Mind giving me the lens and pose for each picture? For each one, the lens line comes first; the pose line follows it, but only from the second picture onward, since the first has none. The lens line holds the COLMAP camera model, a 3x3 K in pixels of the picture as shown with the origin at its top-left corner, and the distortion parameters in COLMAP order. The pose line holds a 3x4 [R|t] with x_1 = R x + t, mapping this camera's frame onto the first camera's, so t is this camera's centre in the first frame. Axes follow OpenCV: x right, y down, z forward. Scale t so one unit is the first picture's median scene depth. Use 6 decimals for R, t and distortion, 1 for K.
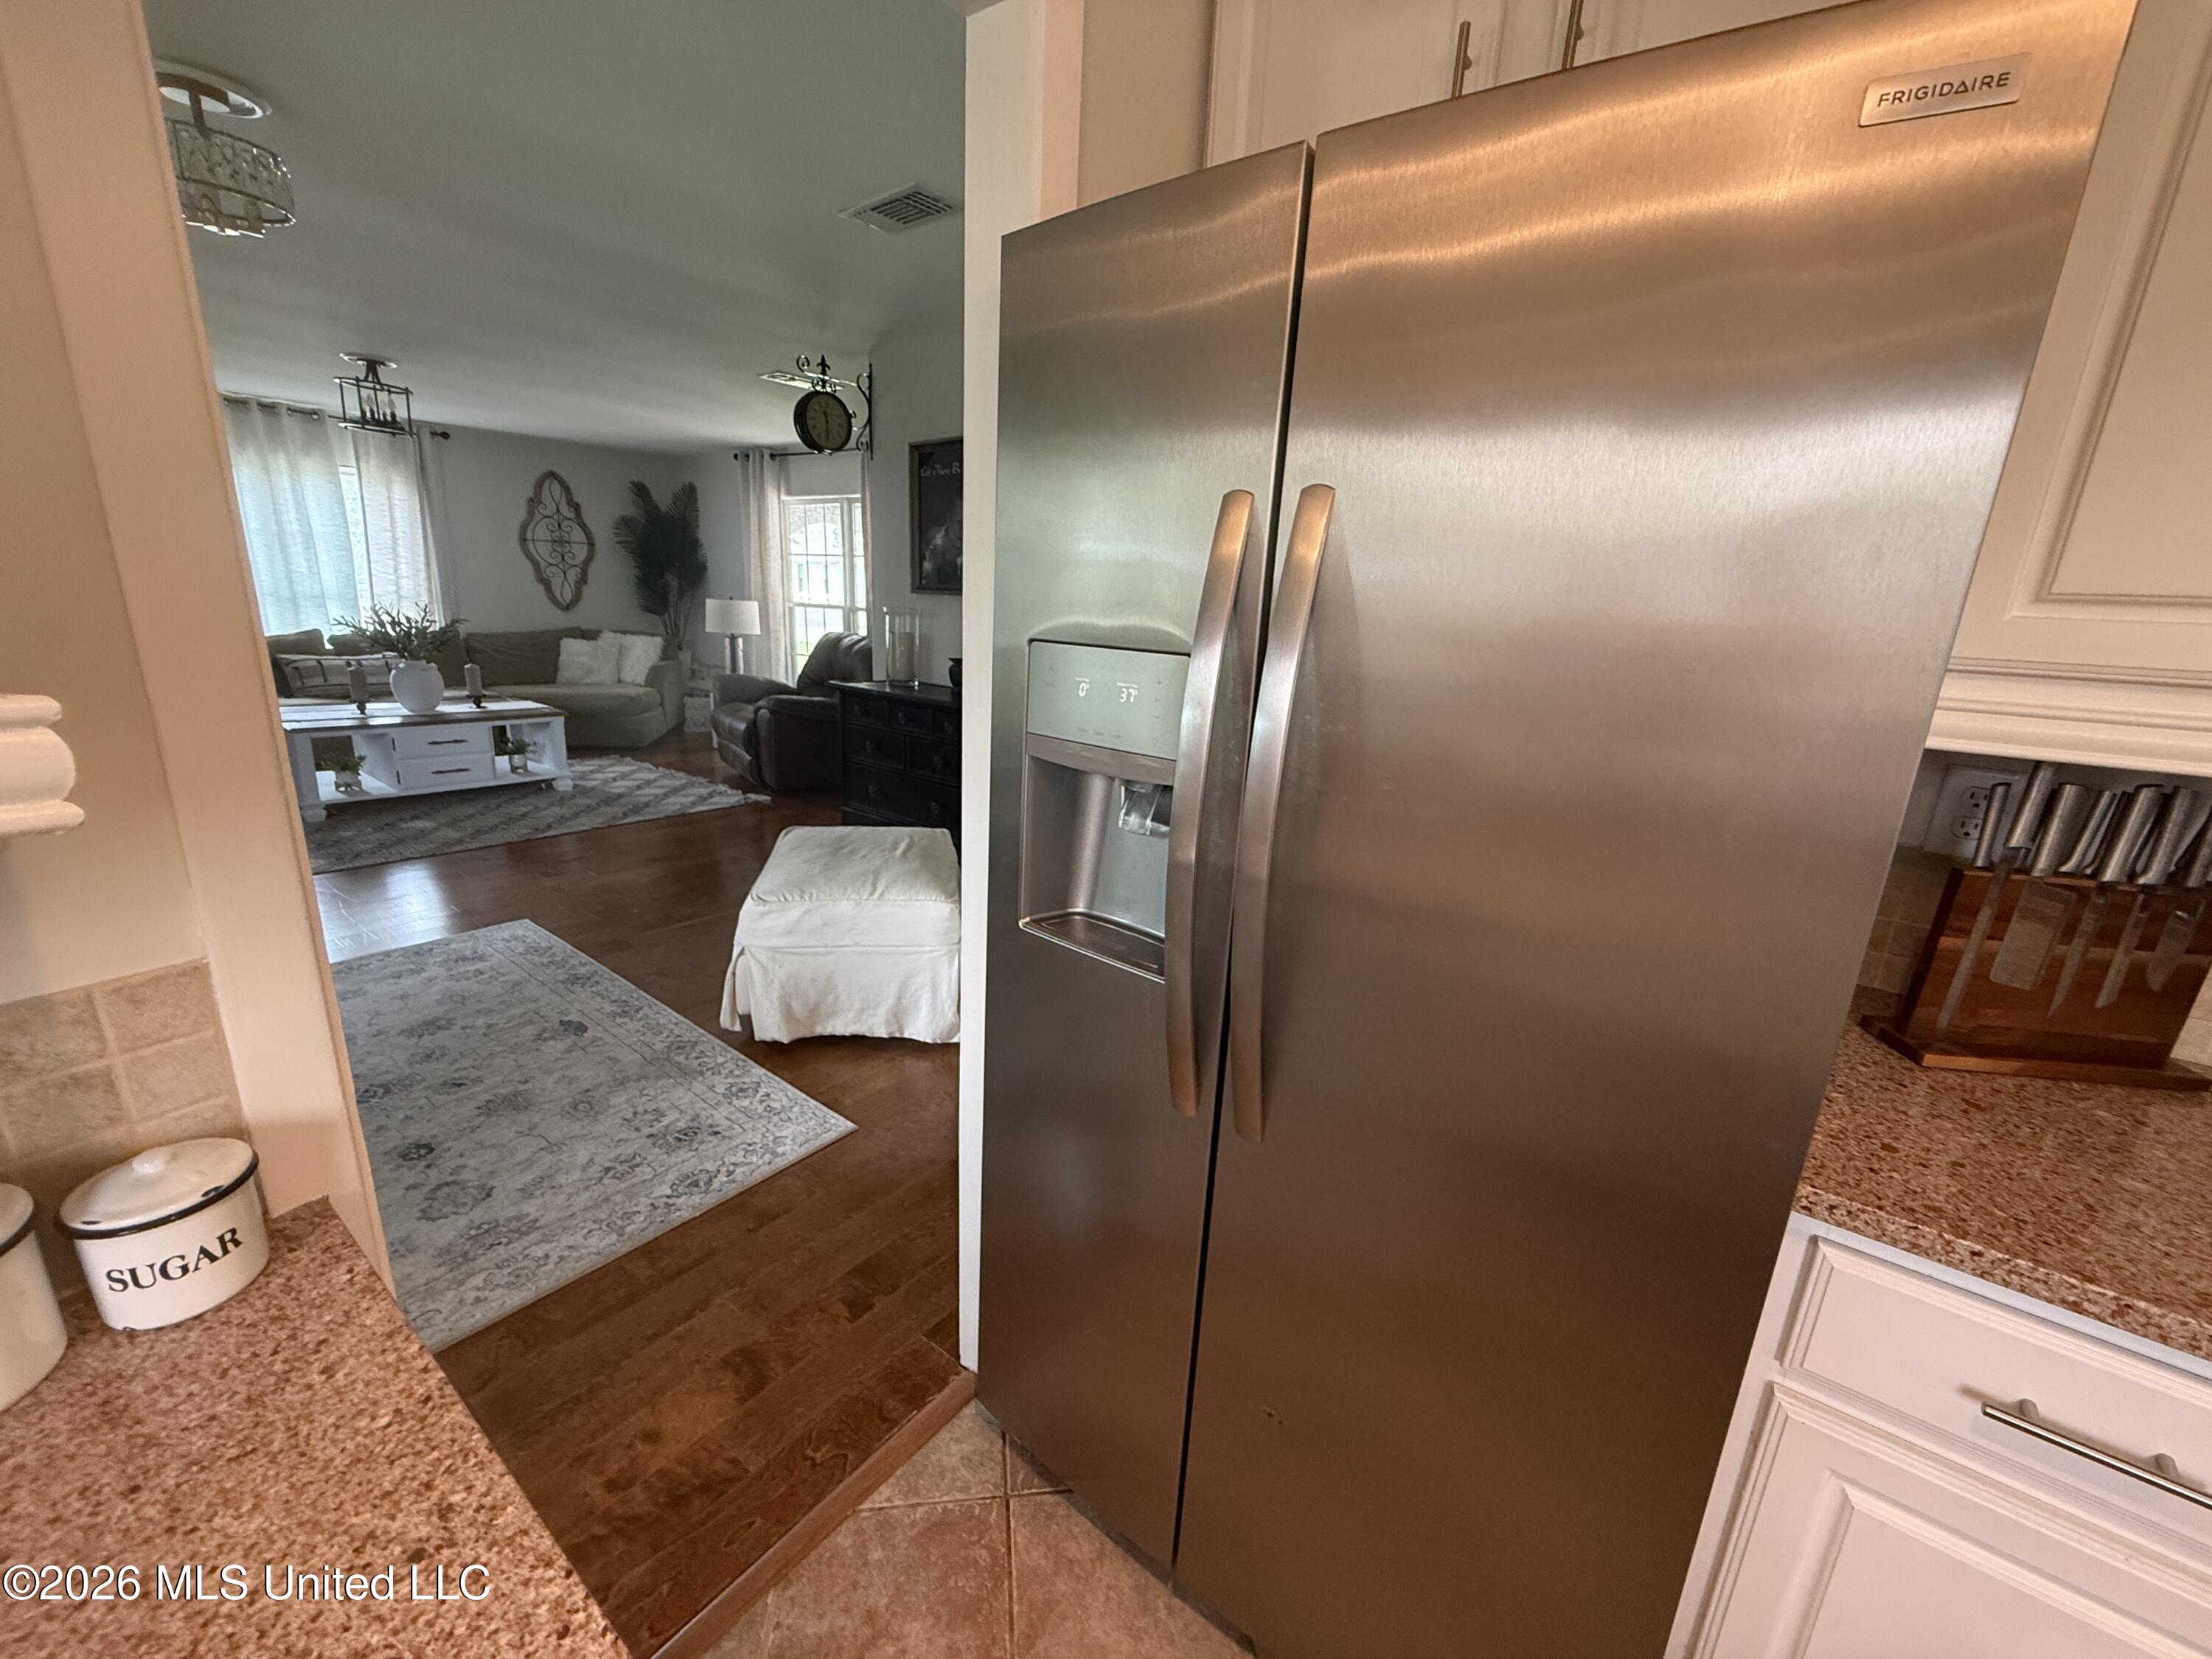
lens RADIAL K [[882.6, 0, 1111.8], [0, 882.6, 821.0], [0, 0, 1]] dist [-0.000645, 0.000189]
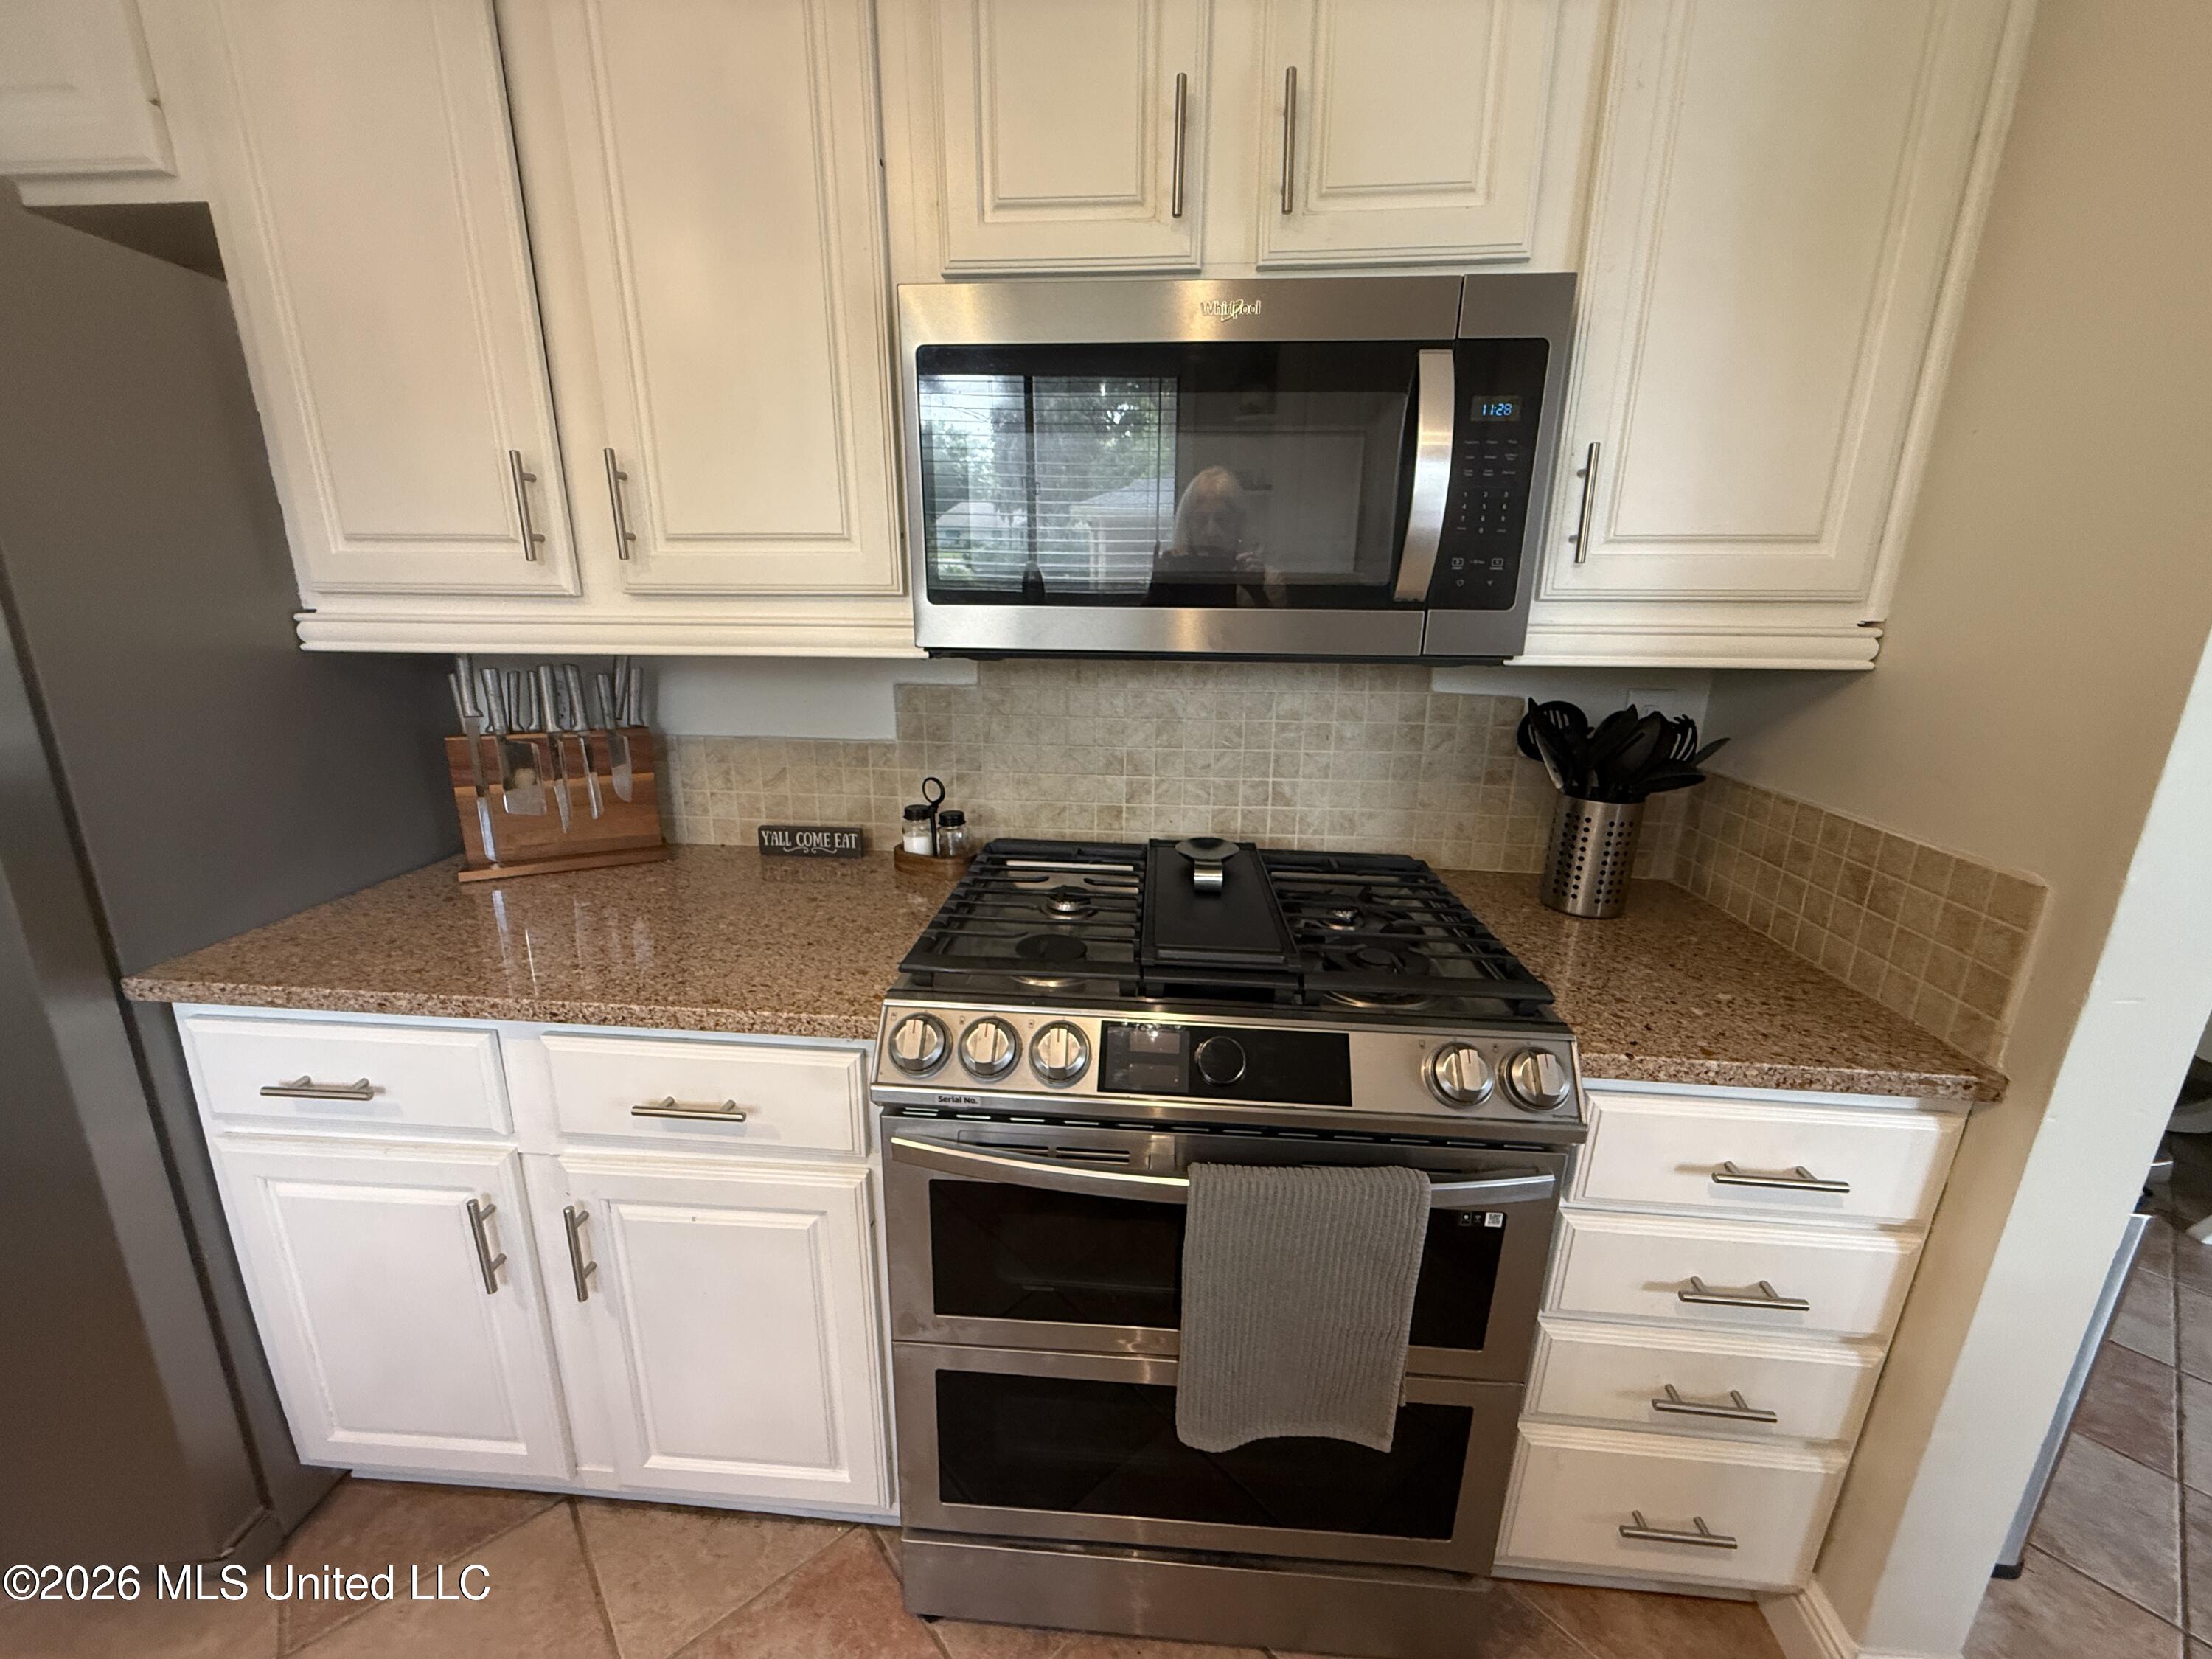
lens RADIAL K [[927.0, 0, 1102.0], [0, 927.0, 841.5], [0, 0, 1]] dist [-0.001786, -0.000116]
pose [[0.845213, -0.193869, 0.498026, 1.075661], [0.175141, 0.980901, 0.084604, 0.270372], [-0.504917, 0.015717, 0.863025, -0.754638]]
